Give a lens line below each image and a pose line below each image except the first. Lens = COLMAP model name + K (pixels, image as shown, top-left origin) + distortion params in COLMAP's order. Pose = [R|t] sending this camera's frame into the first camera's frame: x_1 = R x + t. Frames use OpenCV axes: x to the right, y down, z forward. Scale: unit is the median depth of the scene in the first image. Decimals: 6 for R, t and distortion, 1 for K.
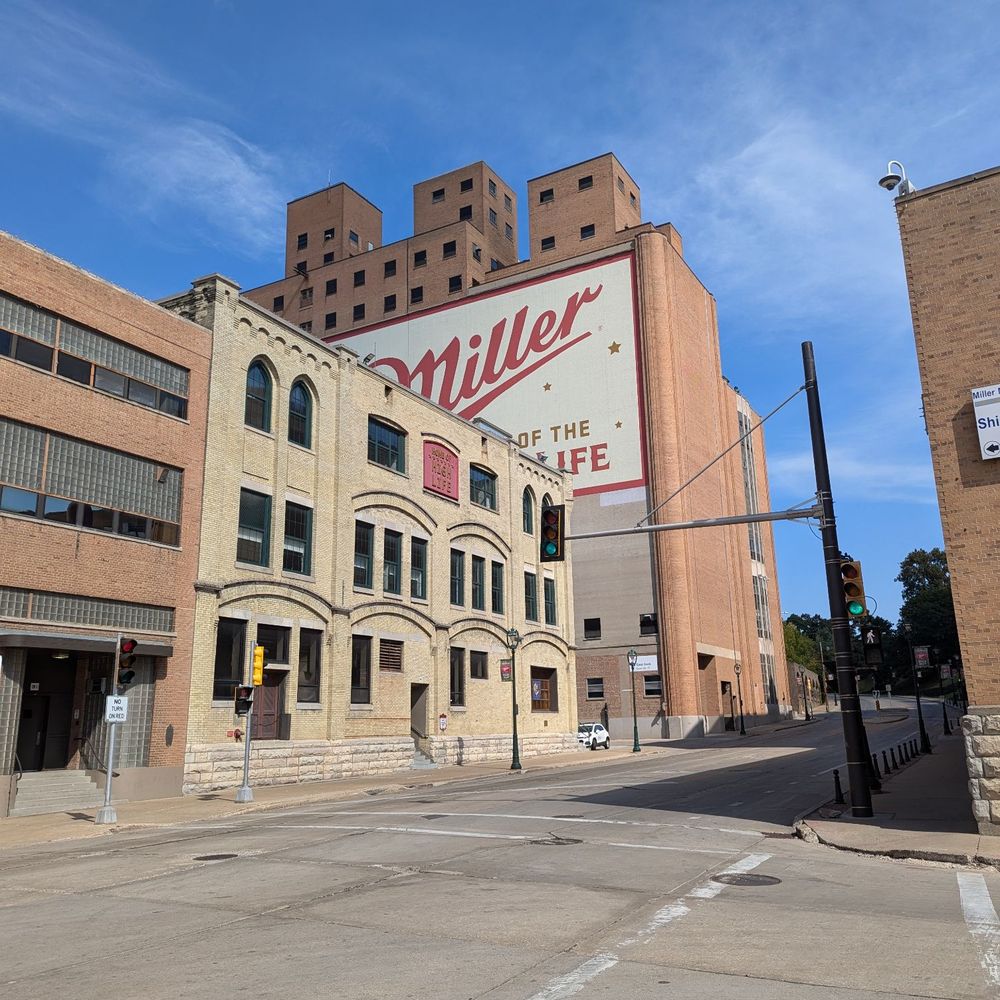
lens RADIAL K [[920.7, 0, 500.3], [0, 920.7, 499.1], [0, 0, 1]] dist [0.066743, 0.000526]
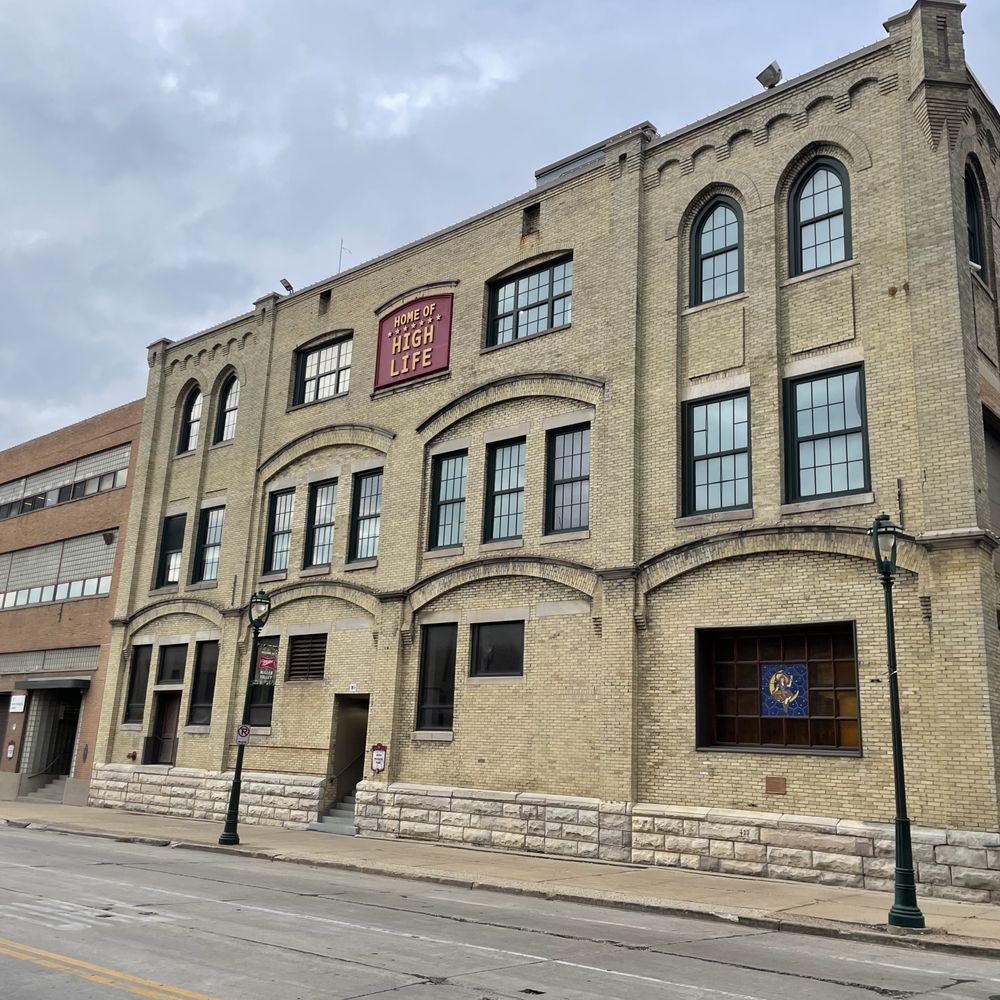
lens RADIAL K [[920.7, 0, 500.3], [0, 920.7, 499.1], [0, 0, 1]] dist [0.066743, 0.000526]
pose [[-0.178818, -0.225769, -0.957628, 0.534225], [0.216369, 0.940465, -0.262125, 0.262715], [0.959796, -0.254074, -0.119323, 1.209809]]
